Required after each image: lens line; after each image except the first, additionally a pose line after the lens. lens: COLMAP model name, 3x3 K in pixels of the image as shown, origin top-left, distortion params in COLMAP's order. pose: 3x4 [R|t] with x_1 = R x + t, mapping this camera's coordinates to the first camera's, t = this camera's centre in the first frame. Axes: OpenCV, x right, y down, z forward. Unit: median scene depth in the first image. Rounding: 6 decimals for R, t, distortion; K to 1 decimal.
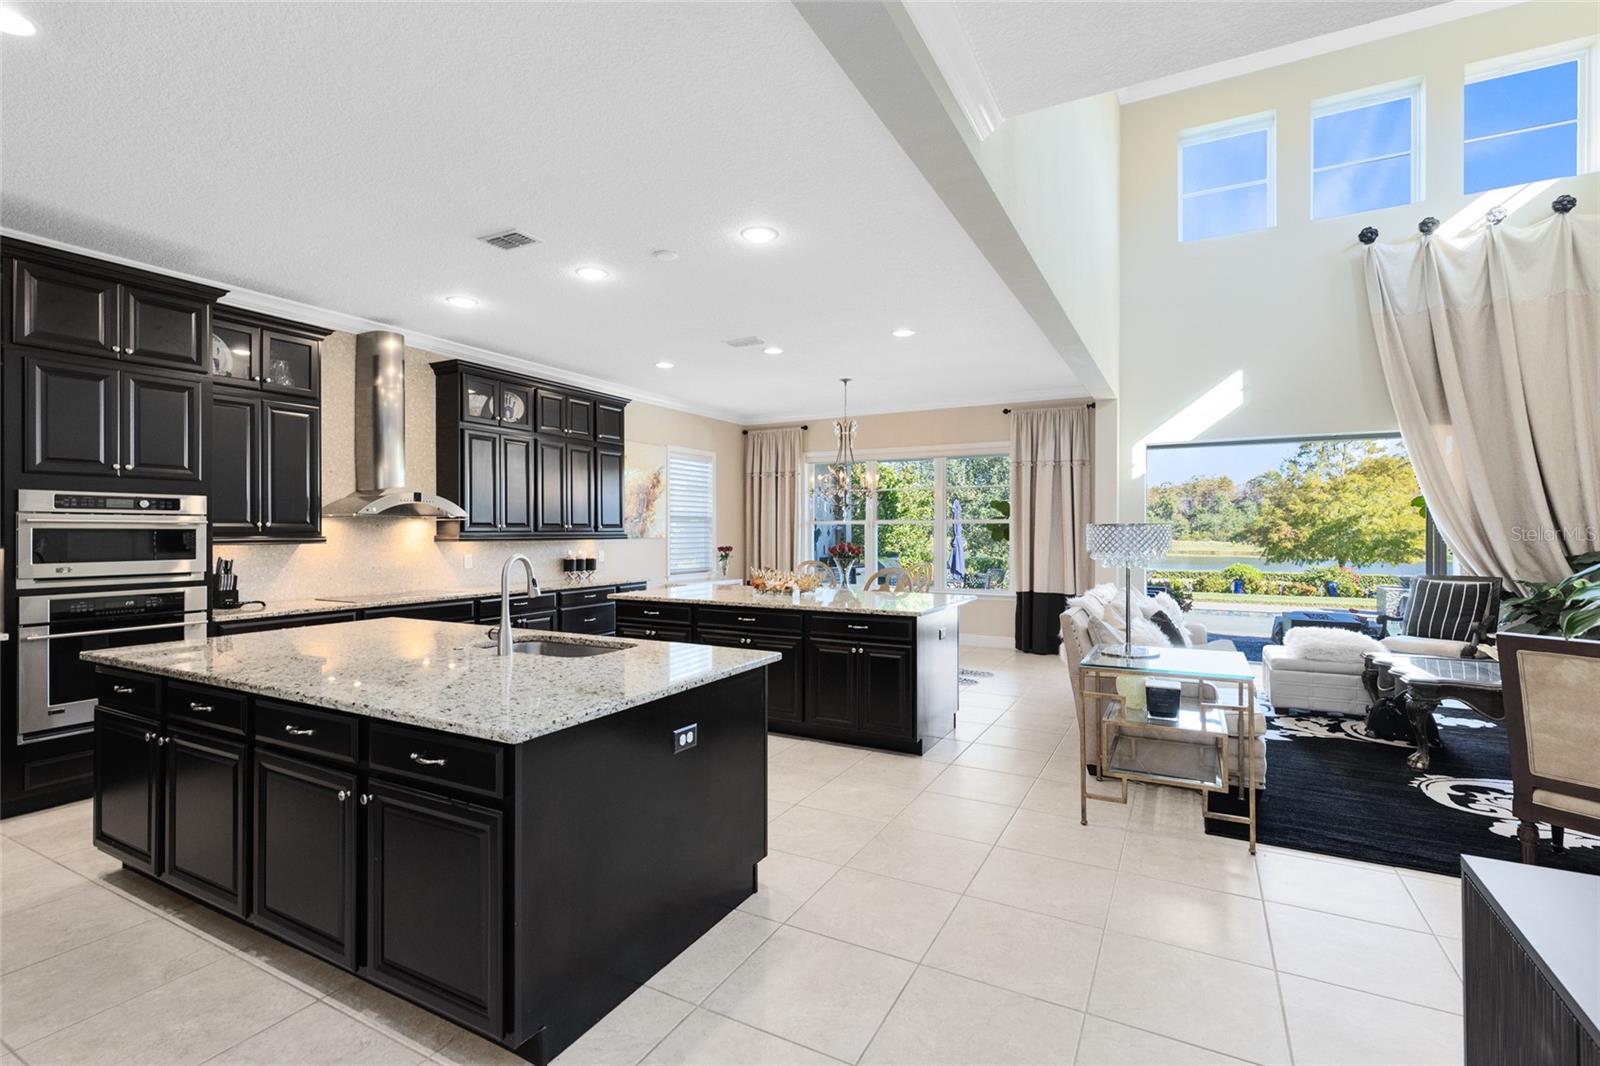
lens RADIAL K [[730.6, 0, 806.3], [0, 730.6, 536.4], [0, 0, 1]] dist [0.007729, 0.000030]
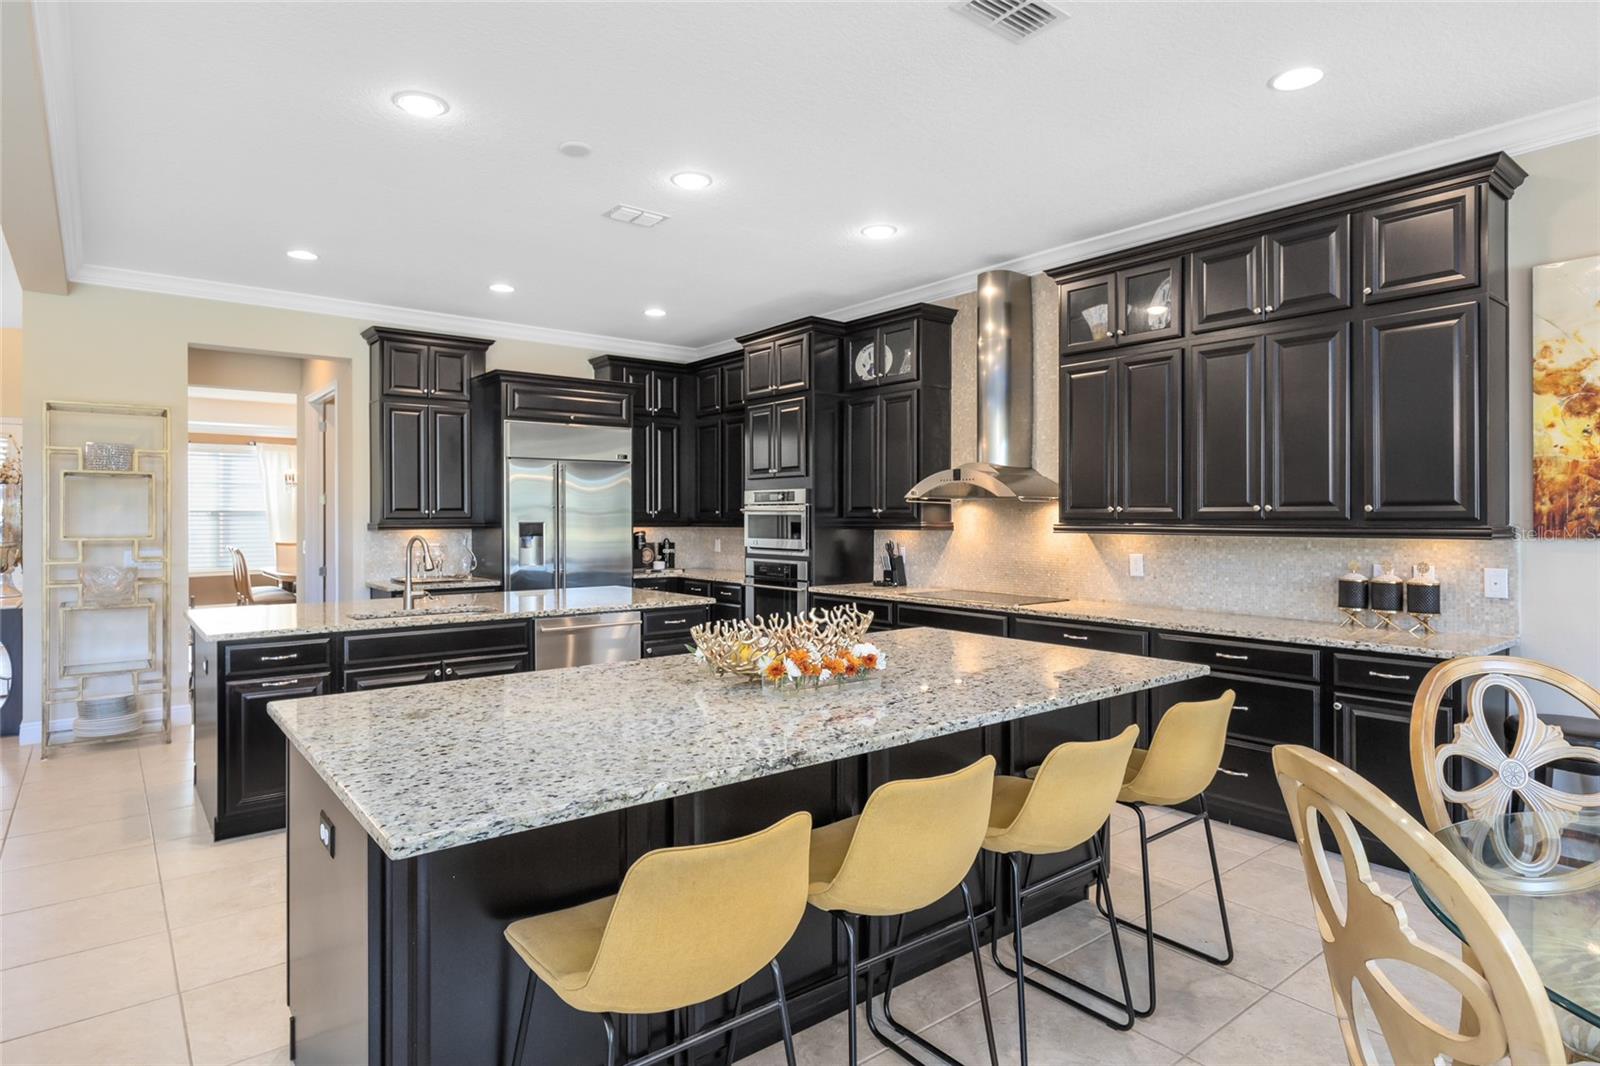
lens RADIAL K [[869.7, 0, 804.6], [0, 869.7, 502.7], [0, 0, 1]] dist [-0.003142, -0.000467]
pose [[-0.392259, -0.014547, -0.919740, 0.433654], [-0.007730, 0.999892, -0.012519, -0.010473], [0.919822, 0.002199, -0.392329, 1.298665]]
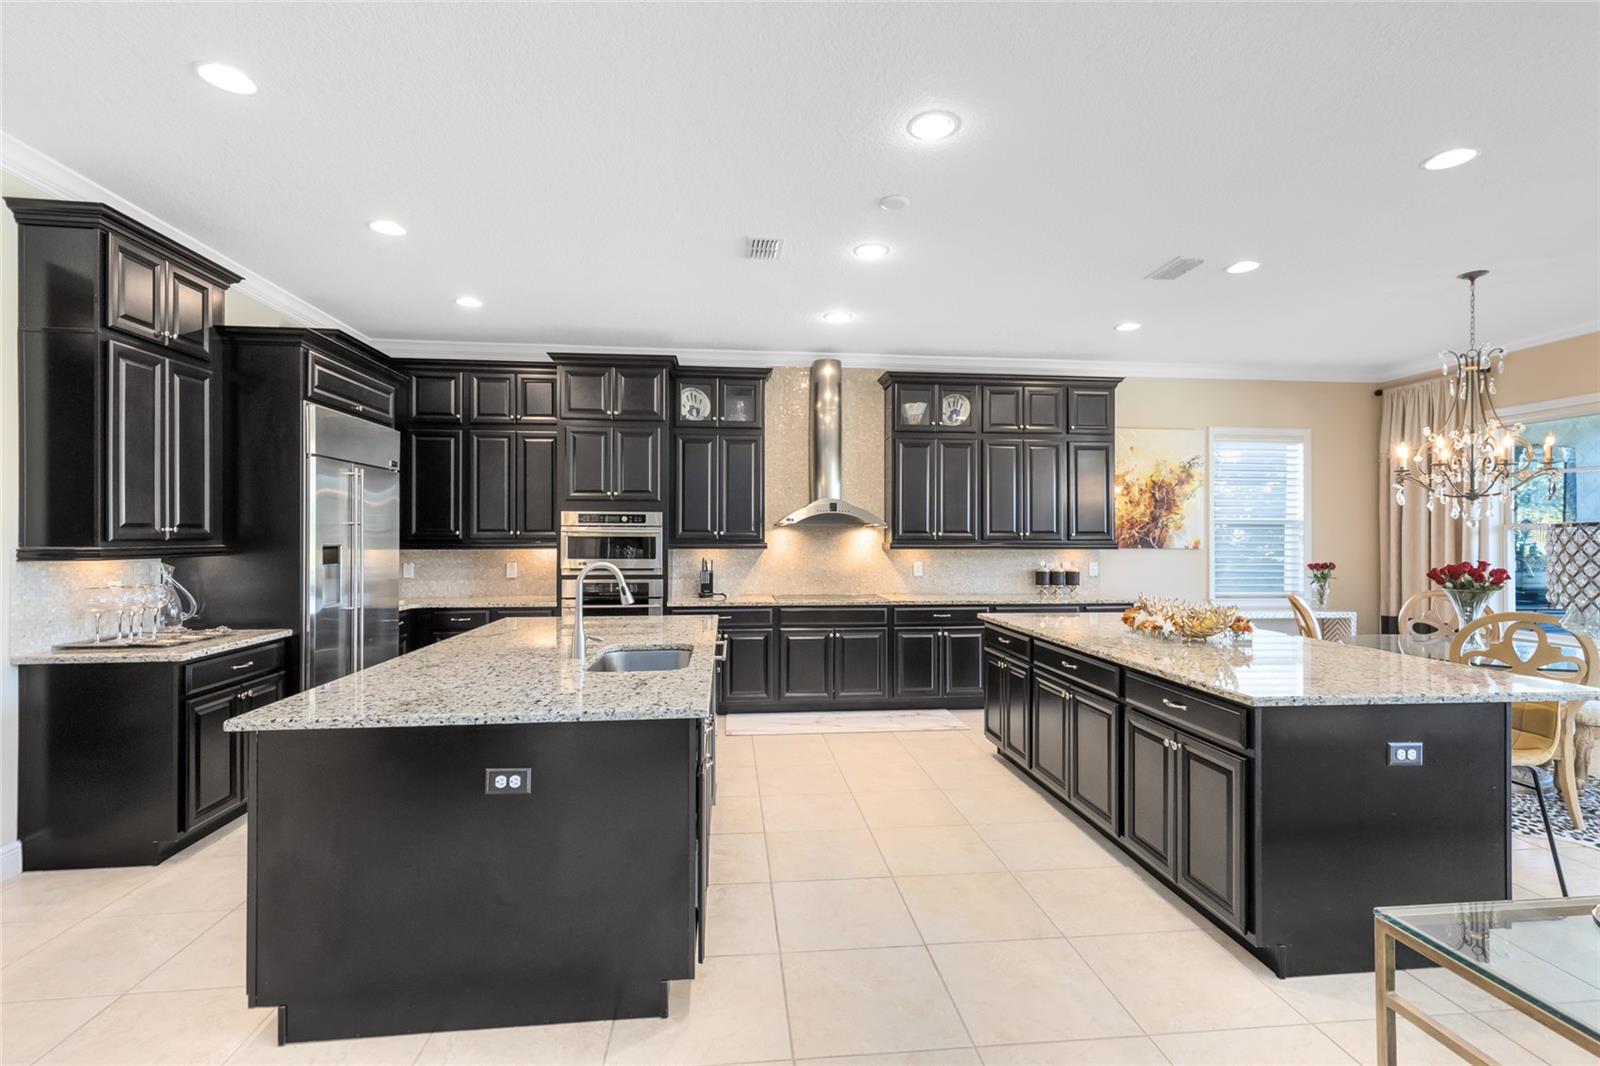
lens RADIAL K [[730.6, 0, 806.3], [0, 730.6, 536.4], [0, 0, 1]] dist [0.007729, 0.000030]
pose [[0.561624, 0.000575, -0.827392, 0.356973], [-0.009514, 0.999938, -0.005764, -0.004487], [0.827338, 0.011109, 0.561595, 0.387931]]
